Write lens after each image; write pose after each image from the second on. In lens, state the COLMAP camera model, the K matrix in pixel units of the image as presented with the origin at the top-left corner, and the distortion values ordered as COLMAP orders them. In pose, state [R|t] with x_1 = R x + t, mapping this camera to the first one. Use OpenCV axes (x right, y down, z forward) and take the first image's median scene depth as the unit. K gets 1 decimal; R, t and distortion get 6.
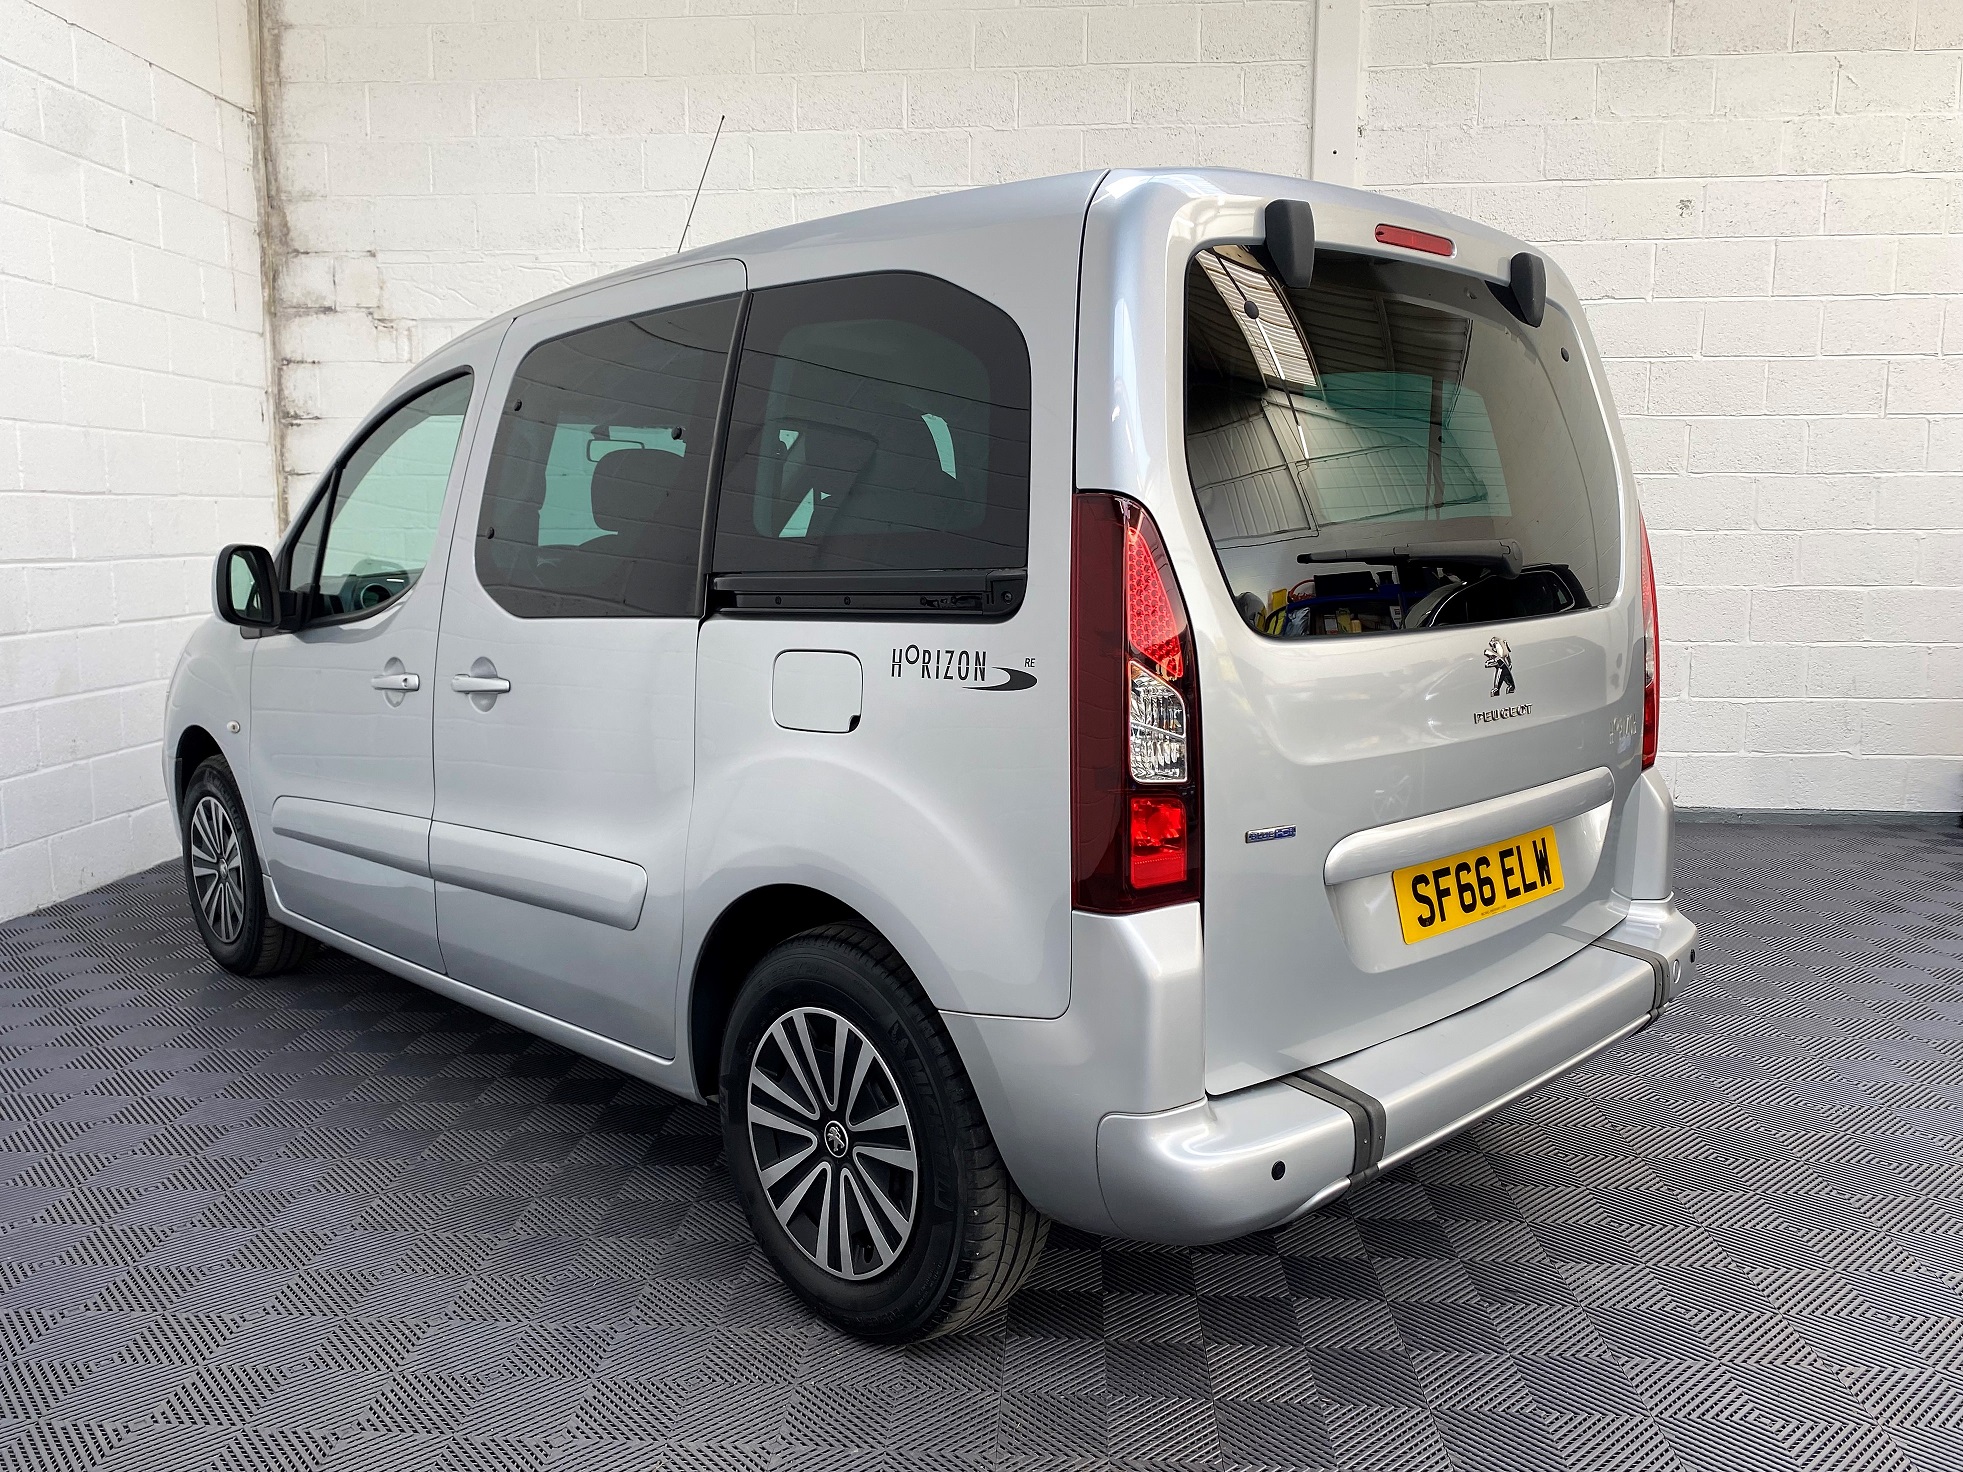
lens RADIAL K [[1506.8, 0, 966.0], [0, 1506.8, 733.9], [0, 0, 1]] dist [0.019229, -0.006371]
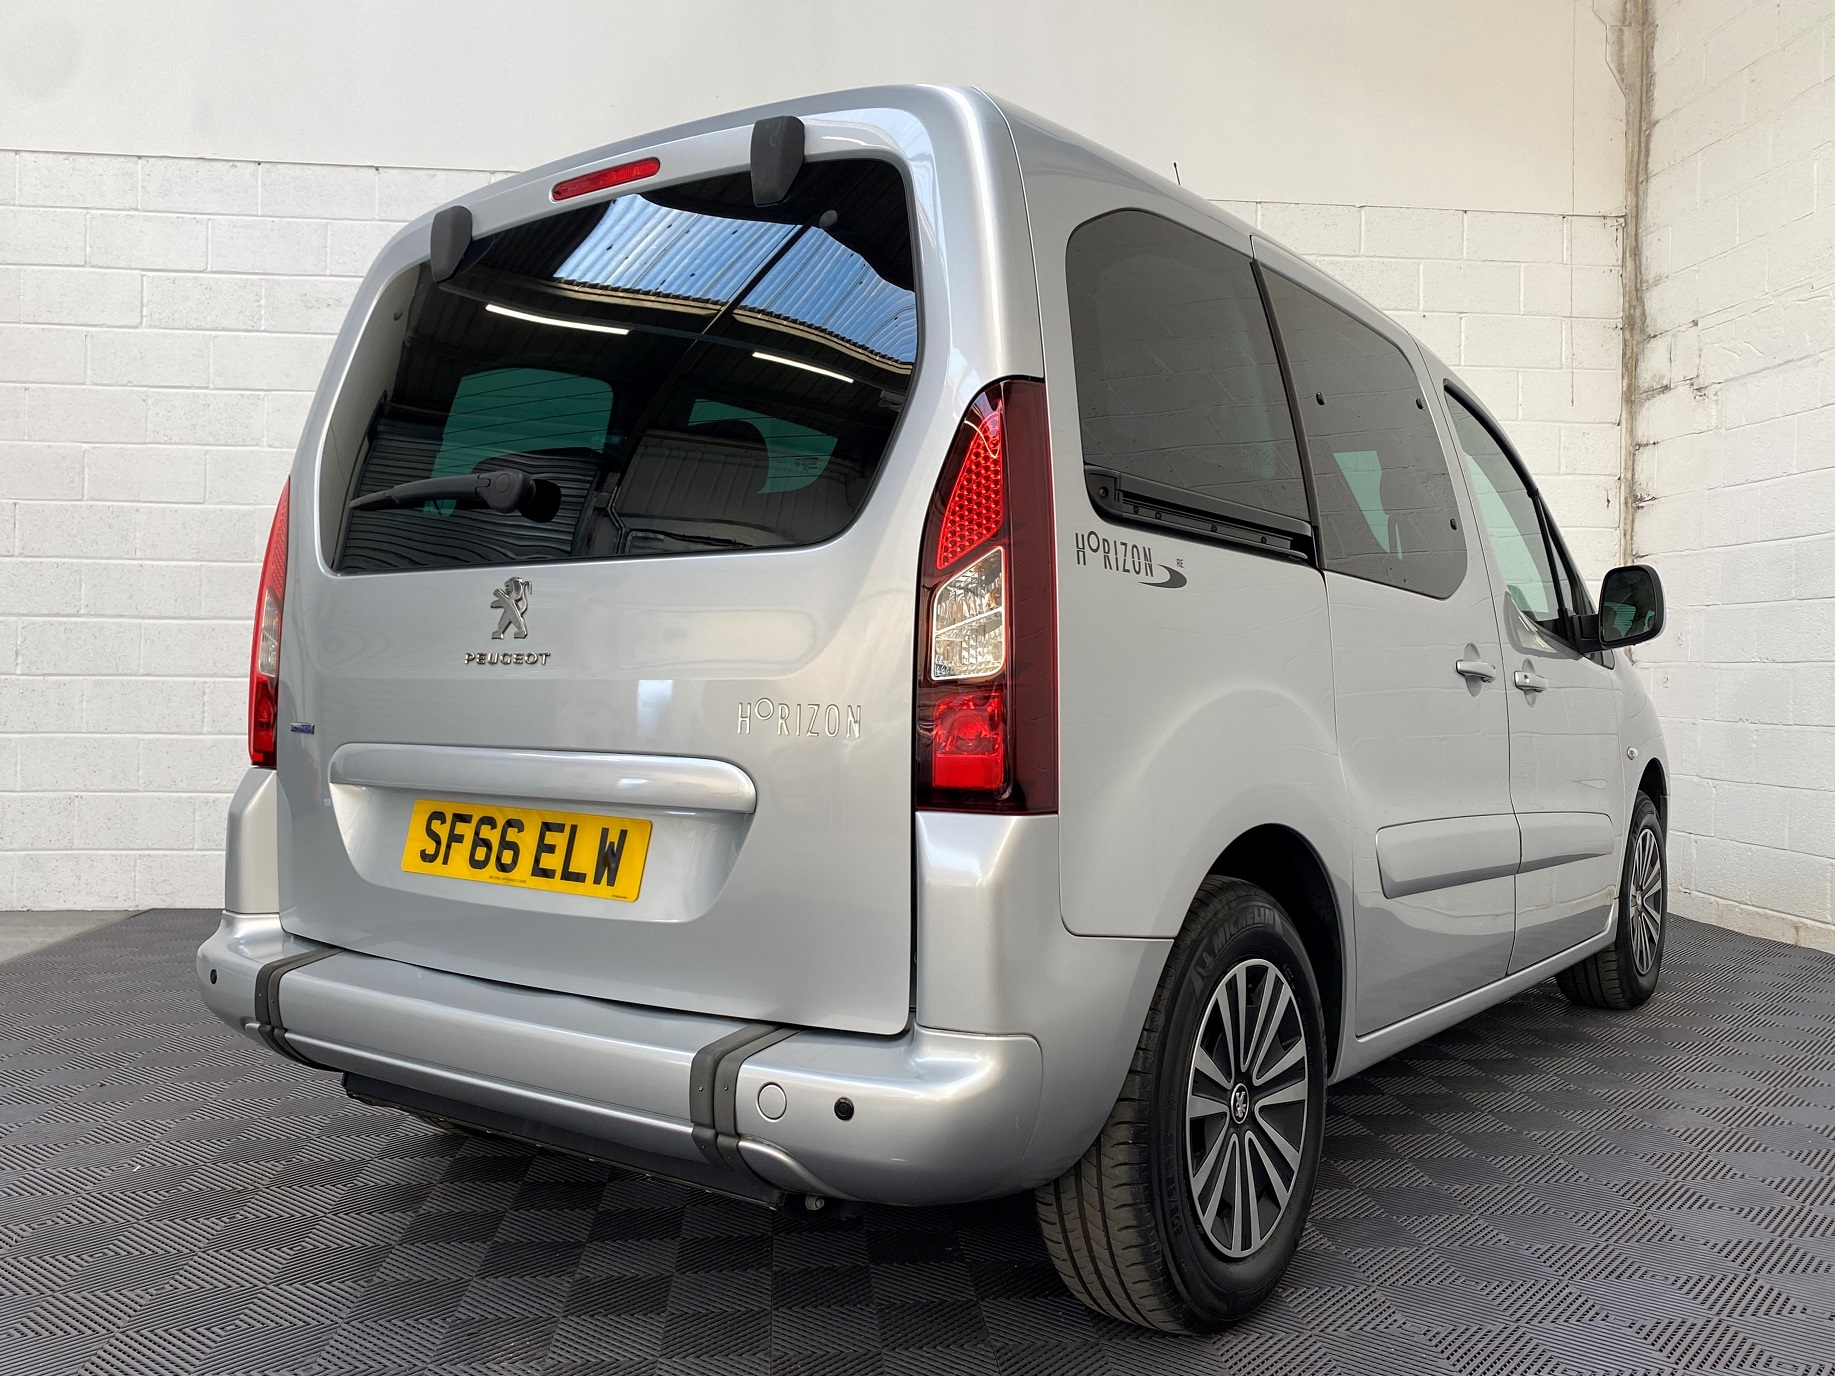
lens RADIAL K [[1529.4, 0, 933.0], [0, 1529.4, 675.9], [0, 0, 1]] dist [-0.000412, 0.007042]
pose [[0.189674, 0.005798, -0.981830, 1.275712], [-0.142046, 0.989624, -0.021597, -0.019415], [0.971518, 0.143561, 0.188529, 1.043839]]
